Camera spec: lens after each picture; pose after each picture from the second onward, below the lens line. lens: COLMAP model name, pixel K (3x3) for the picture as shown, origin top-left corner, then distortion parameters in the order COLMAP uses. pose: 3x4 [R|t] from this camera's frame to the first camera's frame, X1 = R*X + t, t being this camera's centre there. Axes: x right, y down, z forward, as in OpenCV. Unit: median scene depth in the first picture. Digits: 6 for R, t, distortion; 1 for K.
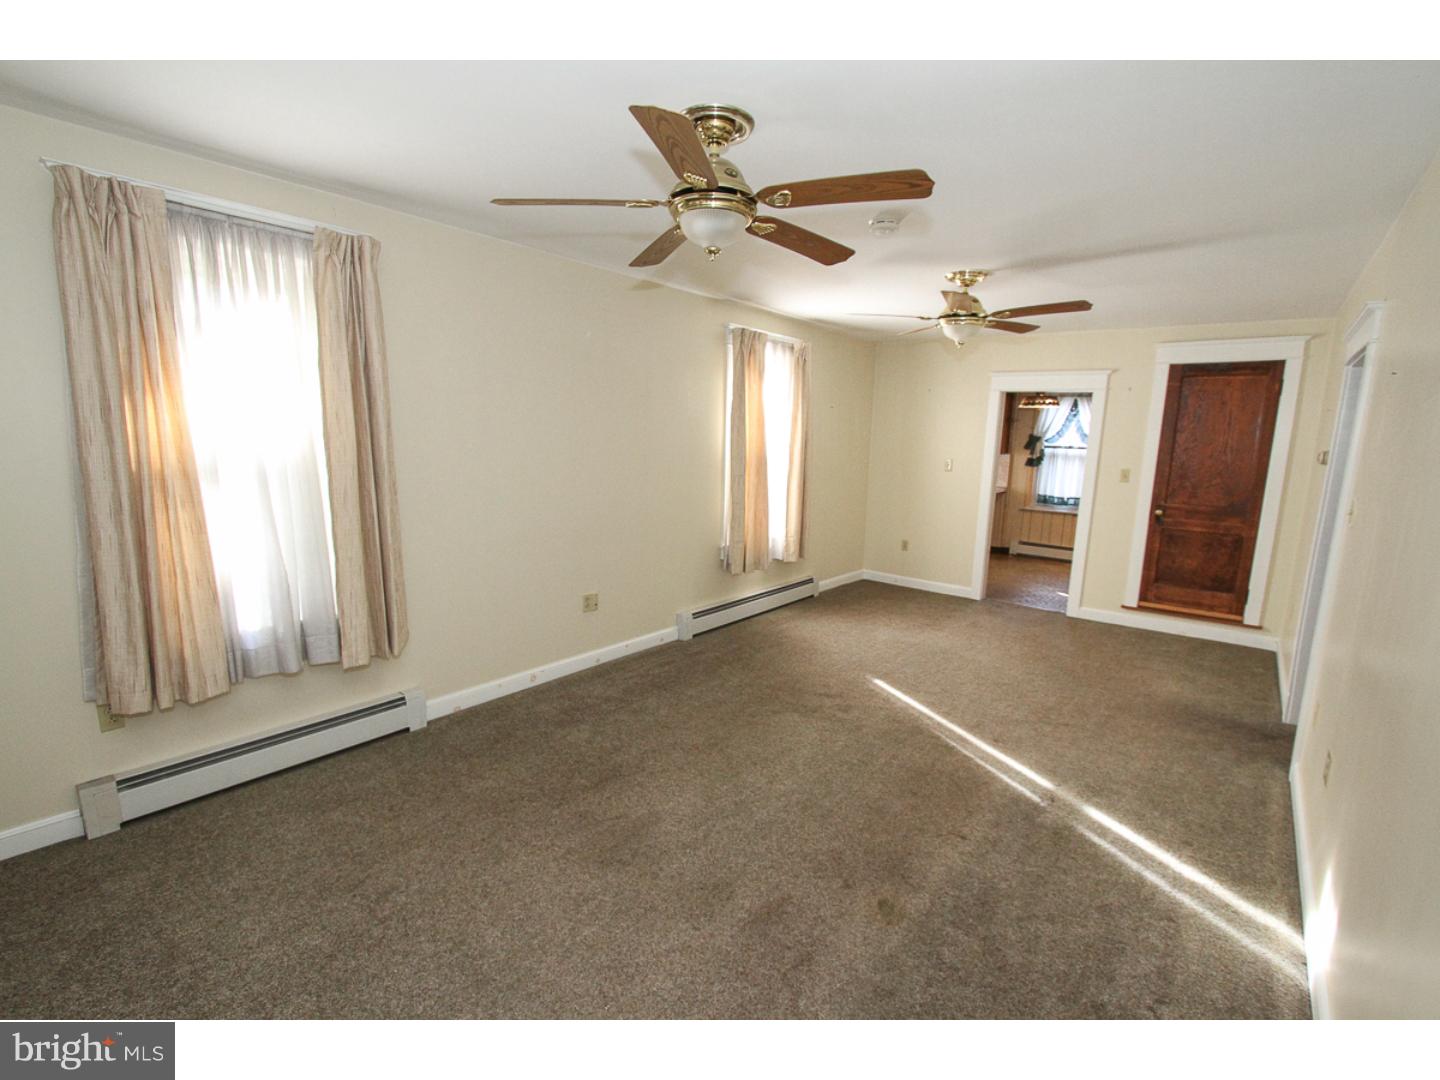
lens RADIAL K [[662.5, 0, 722.1], [0, 662.5, 552.4], [0, 0, 1]] dist [-0.015145, -0.000197]
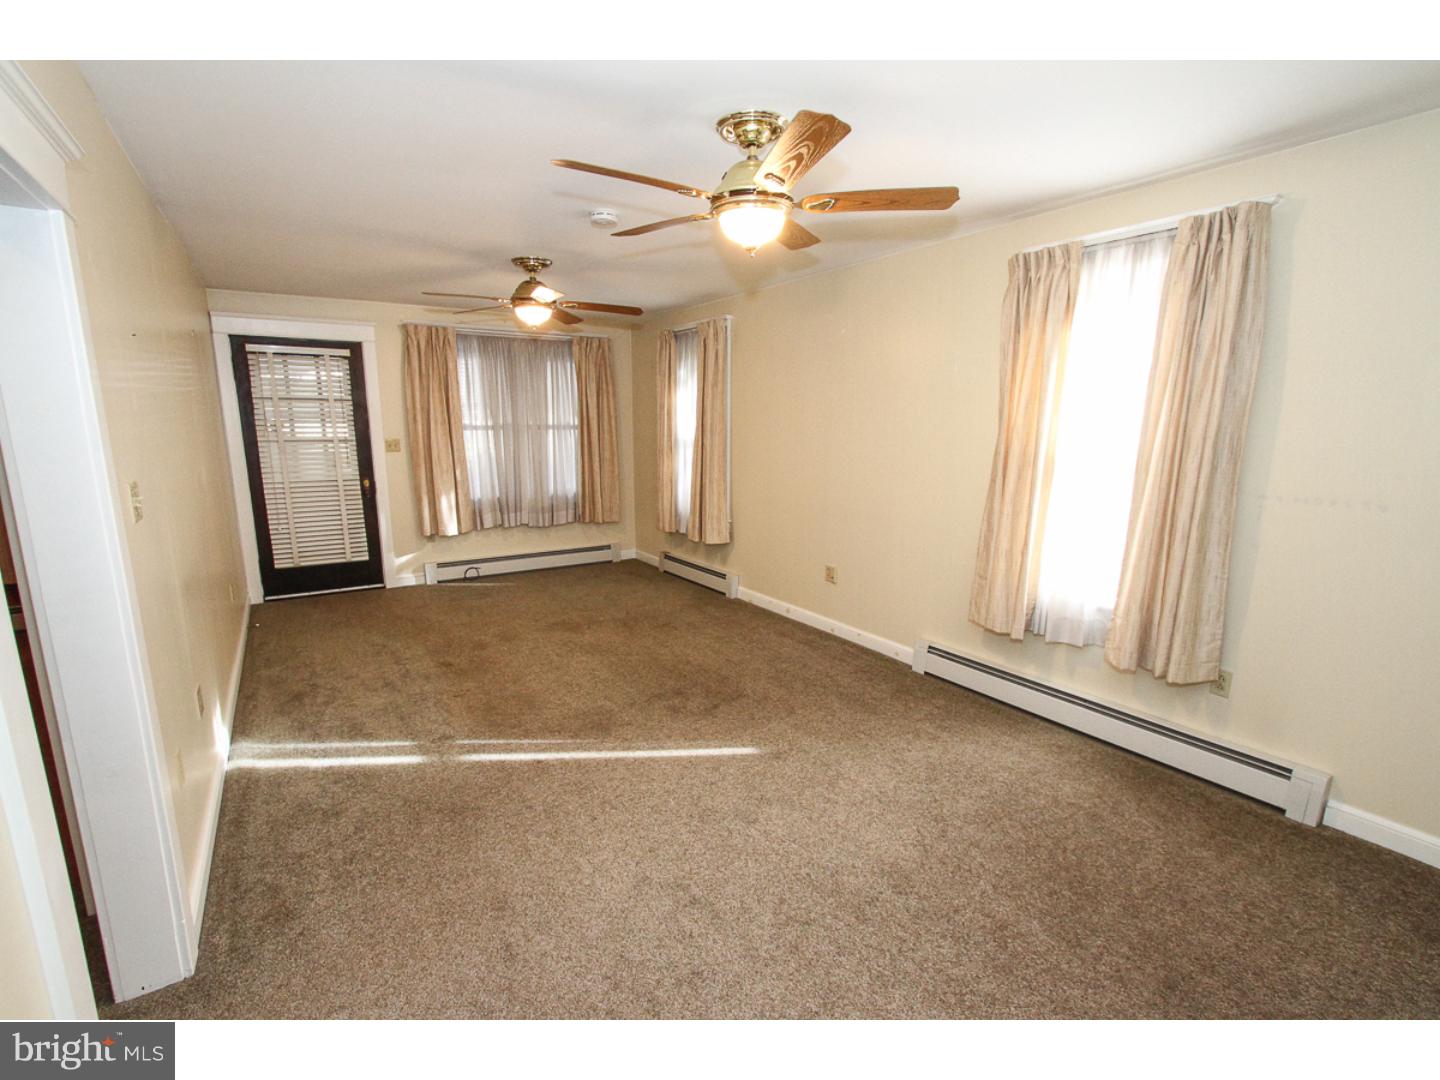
lens RADIAL K [[697.2, 0, 720.0], [0, 697.2, 540.0], [0, 0, 1]] dist [-0.013977, 0.000083]
pose [[-0.304299, 0.146624, -0.941225, 0.911616], [-0.179302, 0.961605, 0.207767, -0.181961], [0.935550, 0.231986, -0.266325, 1.073347]]
